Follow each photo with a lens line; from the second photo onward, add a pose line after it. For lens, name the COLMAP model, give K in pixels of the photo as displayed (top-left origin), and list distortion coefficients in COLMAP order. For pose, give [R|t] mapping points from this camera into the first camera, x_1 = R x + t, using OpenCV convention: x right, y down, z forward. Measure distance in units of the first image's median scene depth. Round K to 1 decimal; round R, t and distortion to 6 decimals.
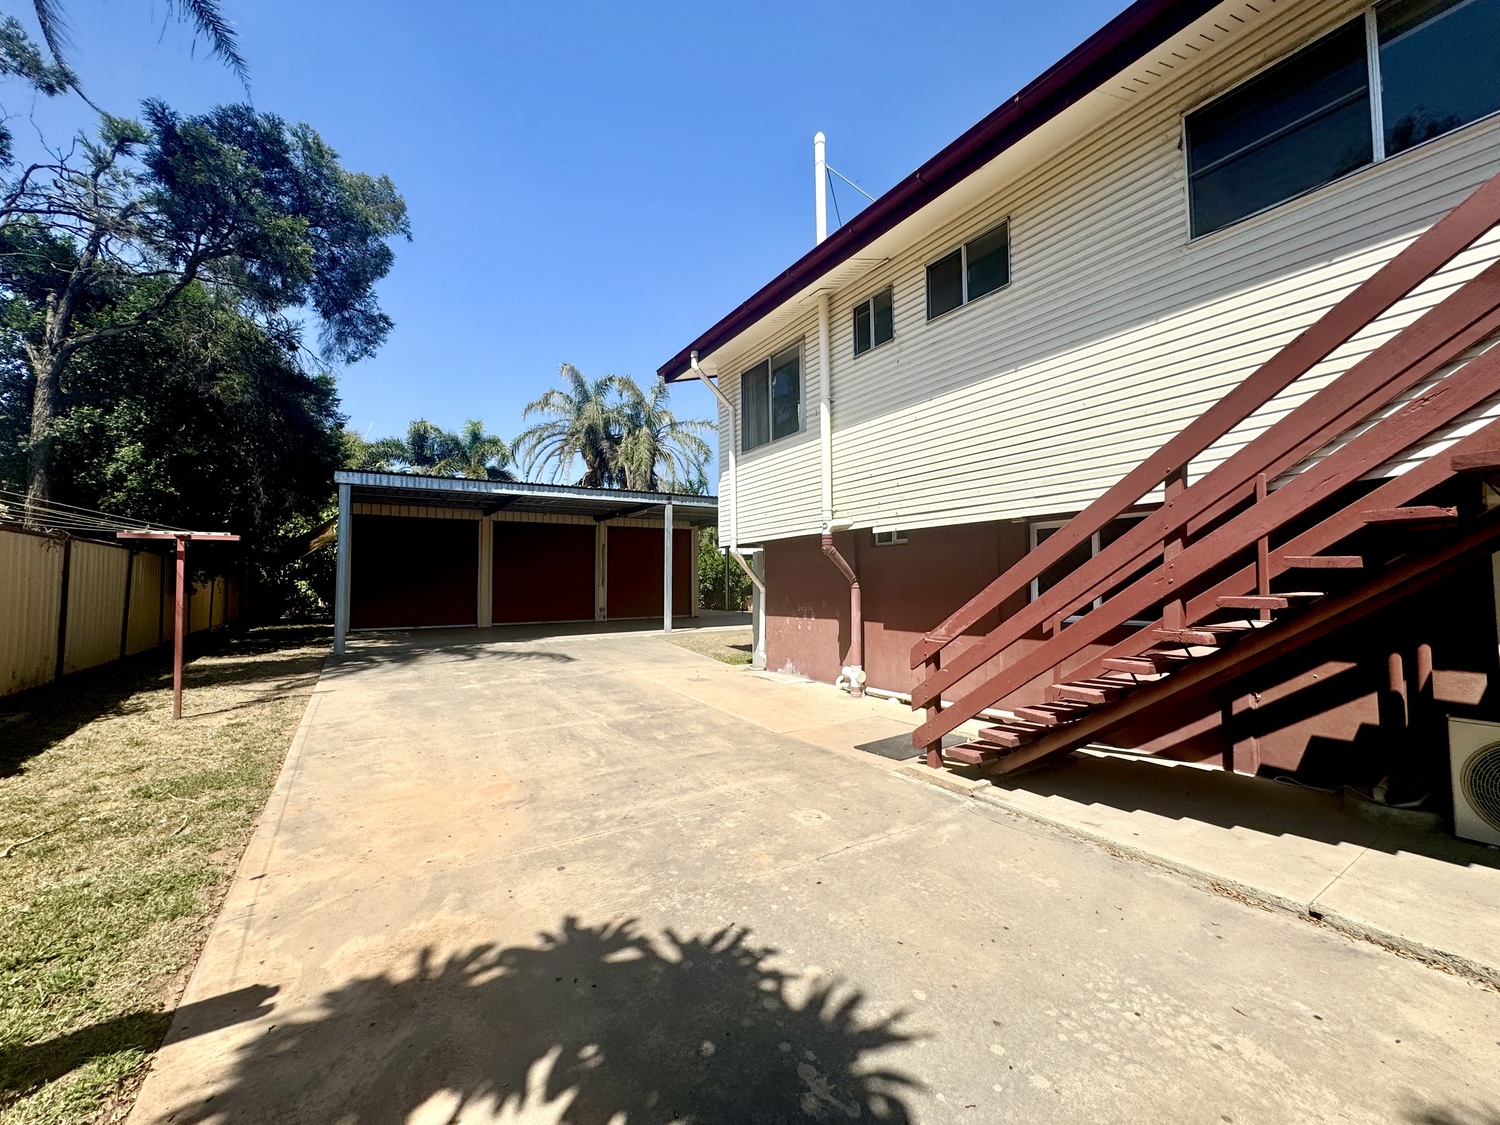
lens RADIAL K [[601.9, 0, 750.0], [0, 601.9, 562.5], [0, 0, 1]] dist [-0.001827, -0.000281]
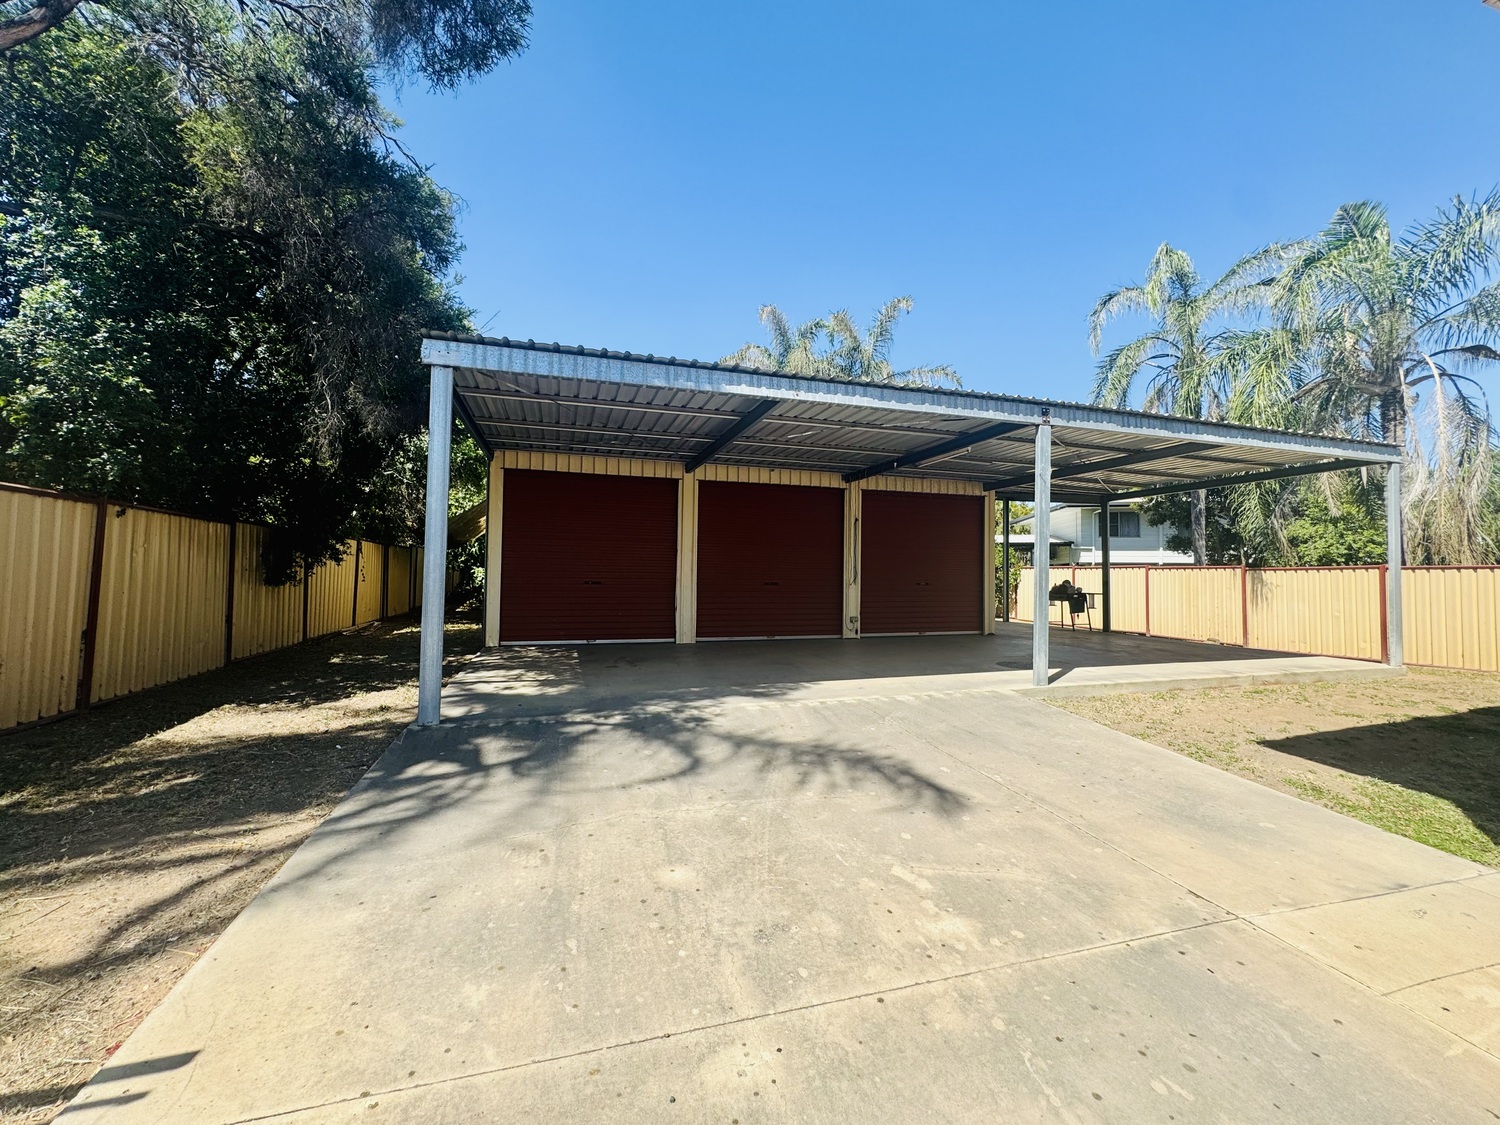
lens RADIAL K [[600.0, 0, 749.6], [0, 600.0, 558.8], [0, 0, 1]] dist [-0.001175, 0.000296]
pose [[0.963322, 0.008949, -0.268199, -0.199587], [-0.007582, 0.999952, 0.006134, 0.011151], [0.268241, -0.003875, 0.963344, 0.391165]]
